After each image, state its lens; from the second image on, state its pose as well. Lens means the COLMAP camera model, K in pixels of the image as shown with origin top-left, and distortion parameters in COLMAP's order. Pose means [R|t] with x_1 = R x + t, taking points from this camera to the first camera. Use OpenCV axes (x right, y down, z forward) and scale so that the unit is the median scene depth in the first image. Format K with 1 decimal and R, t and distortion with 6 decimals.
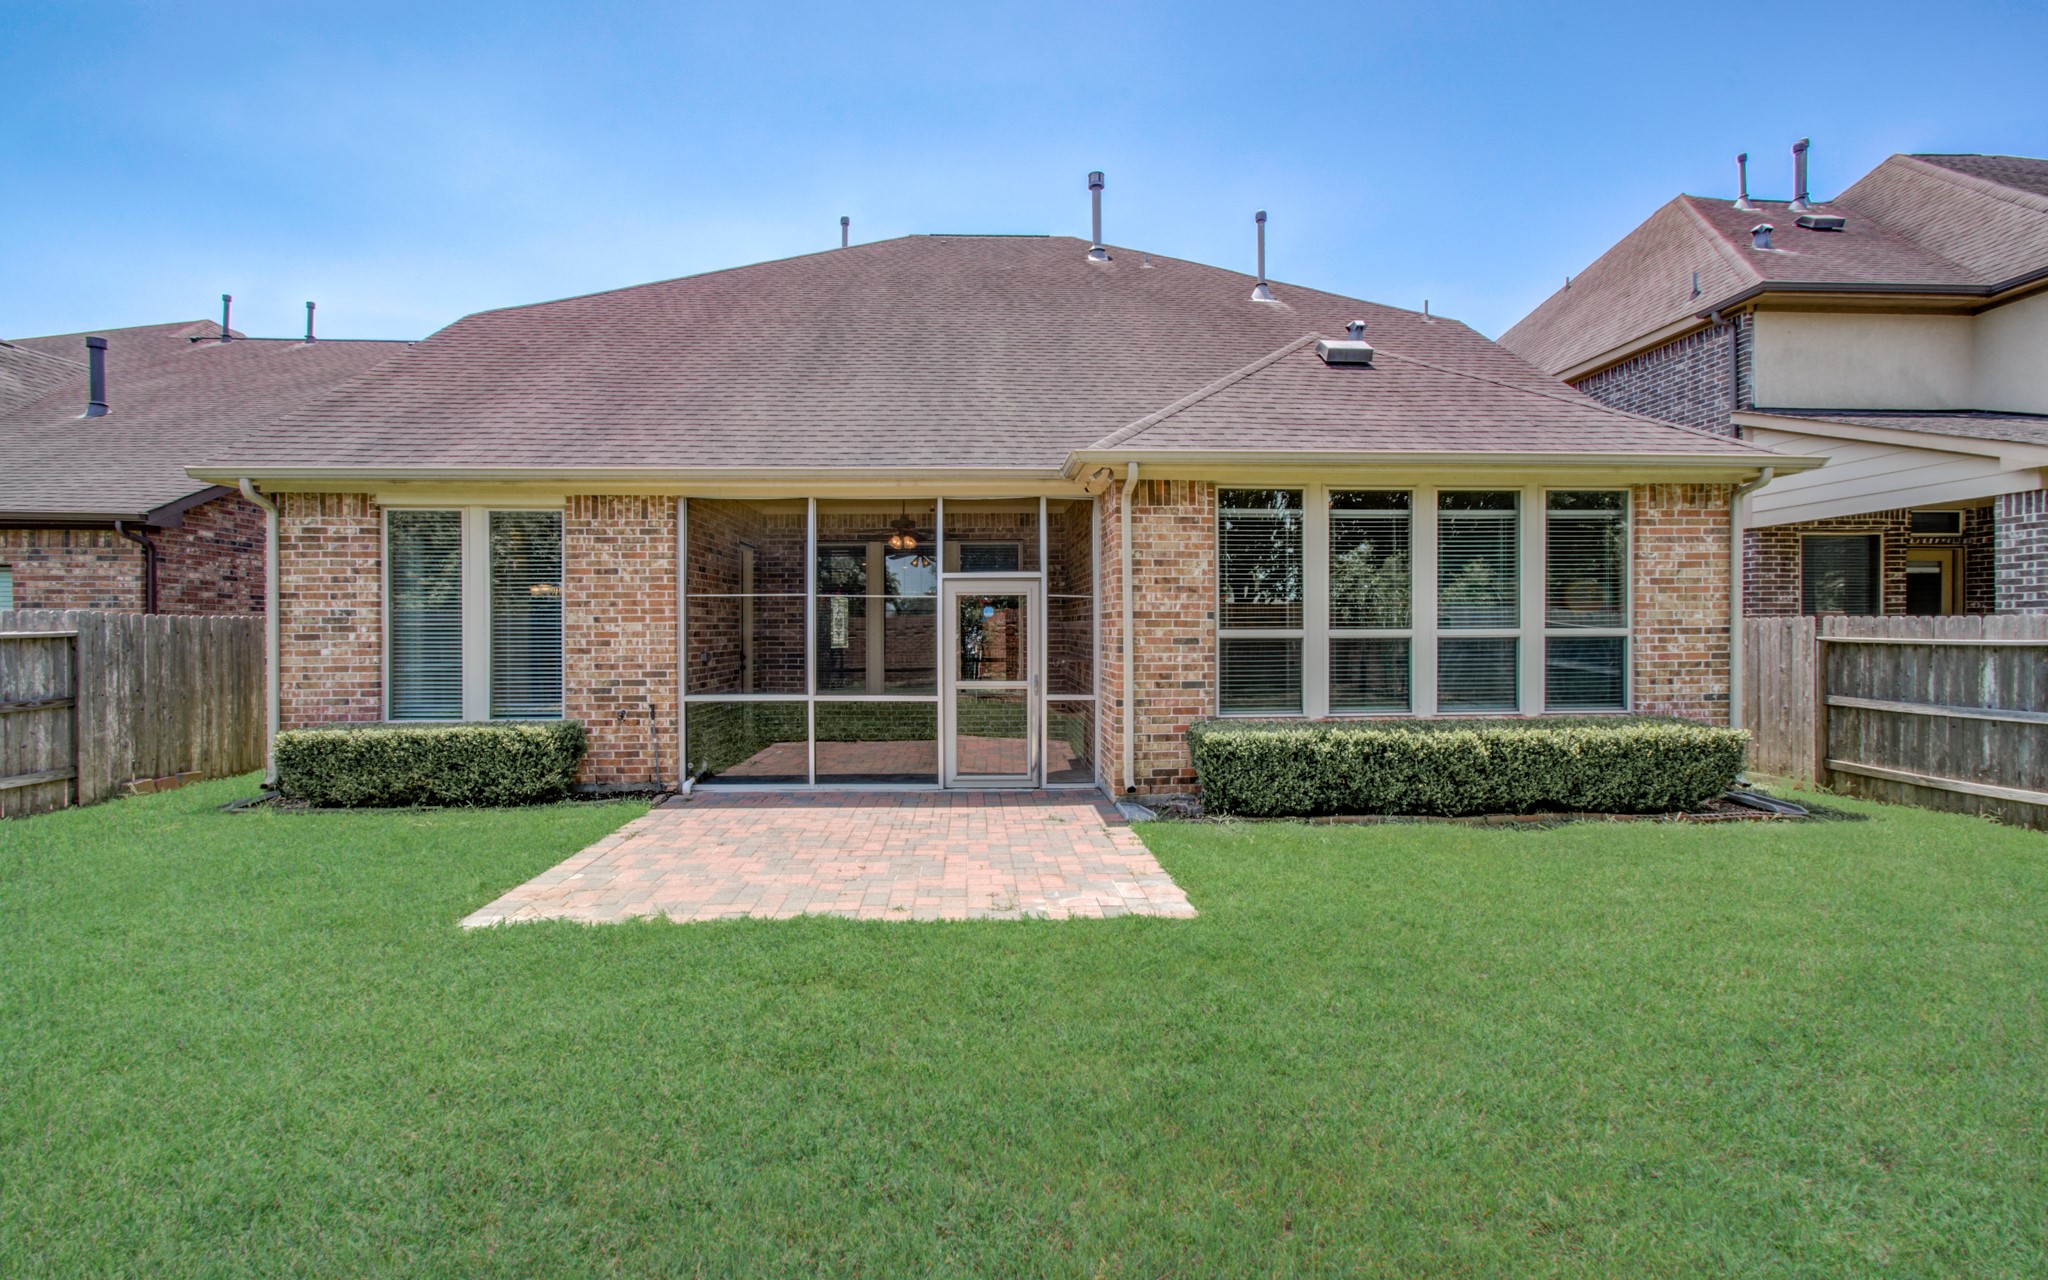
lens RADIAL K [[888.2, 0, 1024.0], [0, 888.2, 640.0], [0, 0, 1]] dist [0.002675, 0.000335]
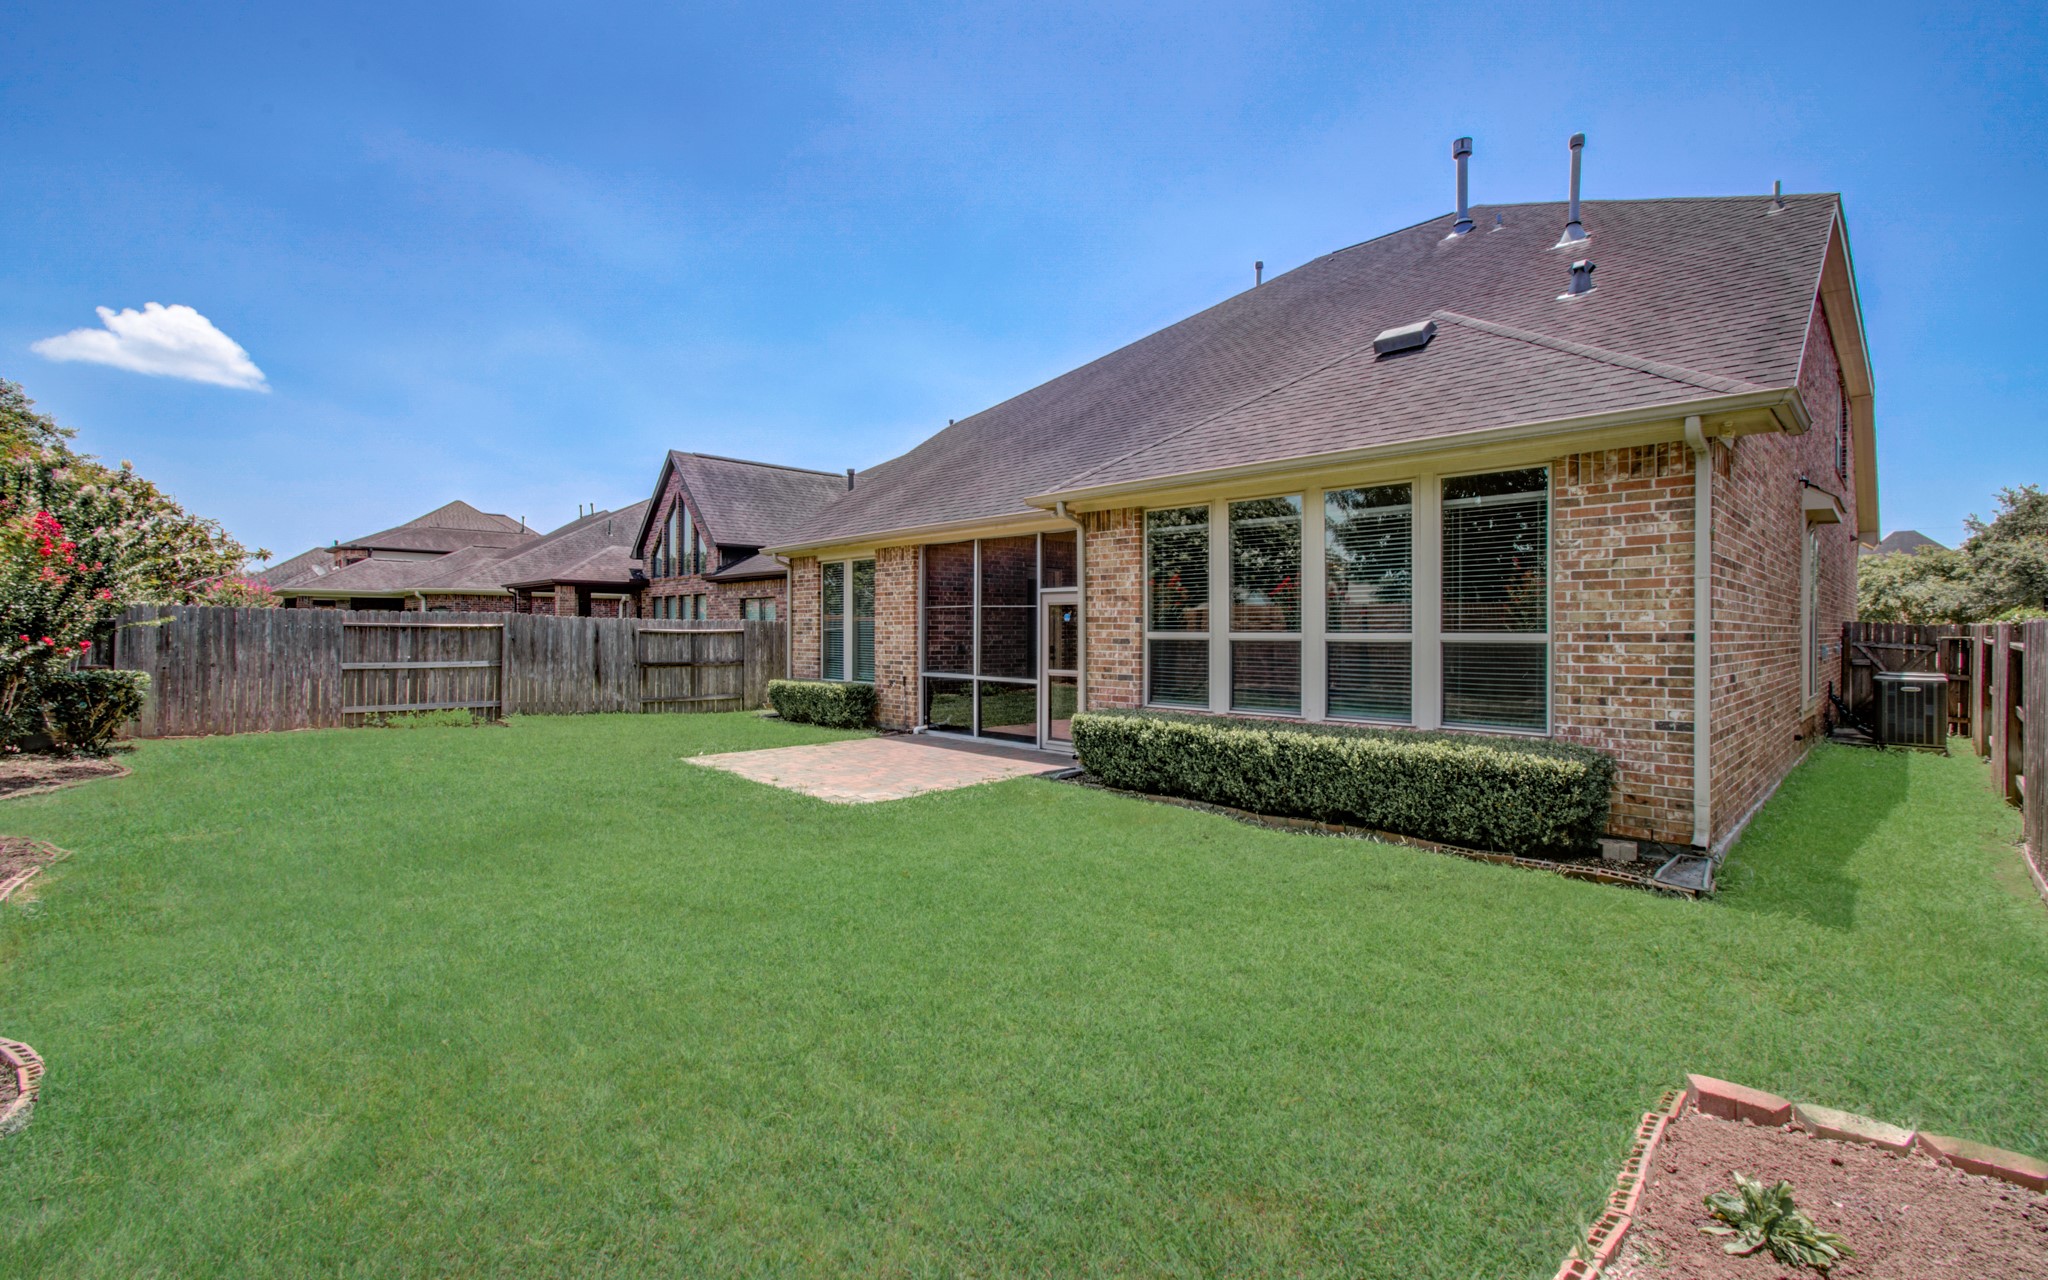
lens RADIAL K [[892.4, 0, 1024.0], [0, 892.4, 640.0], [0, 0, 1]] dist [0.000467, 0.000126]
pose [[0.666339, 0.013260, -0.745531, 0.975685], [-0.013205, 0.999895, 0.005982, -0.005884], [0.745532, 0.005859, 0.666444, 0.090339]]
